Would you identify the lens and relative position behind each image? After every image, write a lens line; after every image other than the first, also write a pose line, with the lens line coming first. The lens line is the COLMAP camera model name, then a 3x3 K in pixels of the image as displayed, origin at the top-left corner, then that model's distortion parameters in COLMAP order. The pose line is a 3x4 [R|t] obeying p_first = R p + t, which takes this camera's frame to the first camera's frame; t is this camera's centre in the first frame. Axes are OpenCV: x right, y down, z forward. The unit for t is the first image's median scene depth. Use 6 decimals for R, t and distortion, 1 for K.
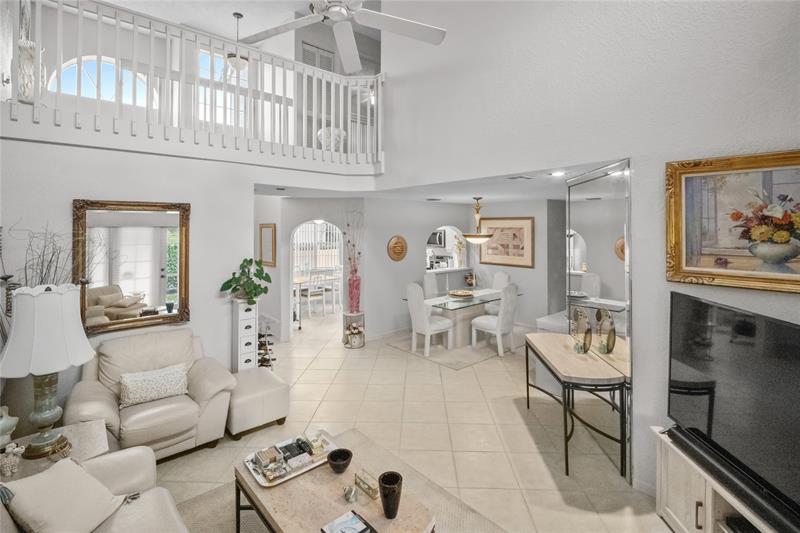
lens RADIAL K [[381.1, 0, 402.6], [0, 381.1, 225.0], [0, 0, 1]] dist [-0.000353, -0.000027]
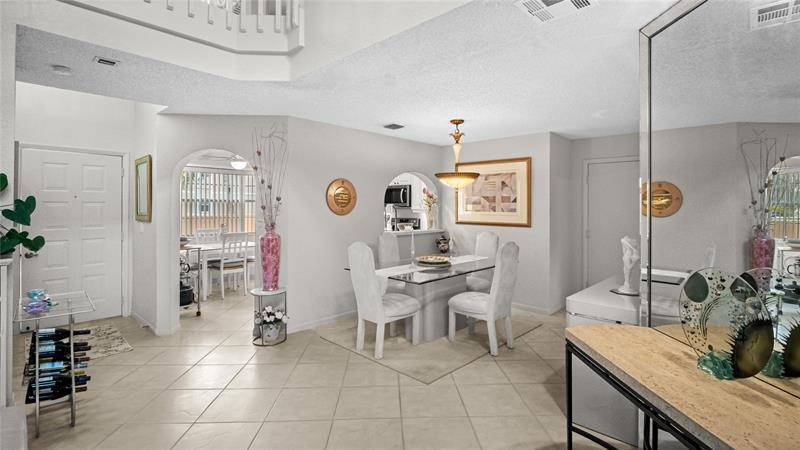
lens RADIAL K [[383.8, 0, 399.4], [0, 383.8, 203.7], [0, 0, 1]] dist [0.001509, 0.000341]
pose [[0.996974, 0.005890, 0.077507, 0.041356], [-0.006012, 0.999981, 0.001342, 0.079649], [-0.077498, -0.001804, 0.996991, 0.327281]]
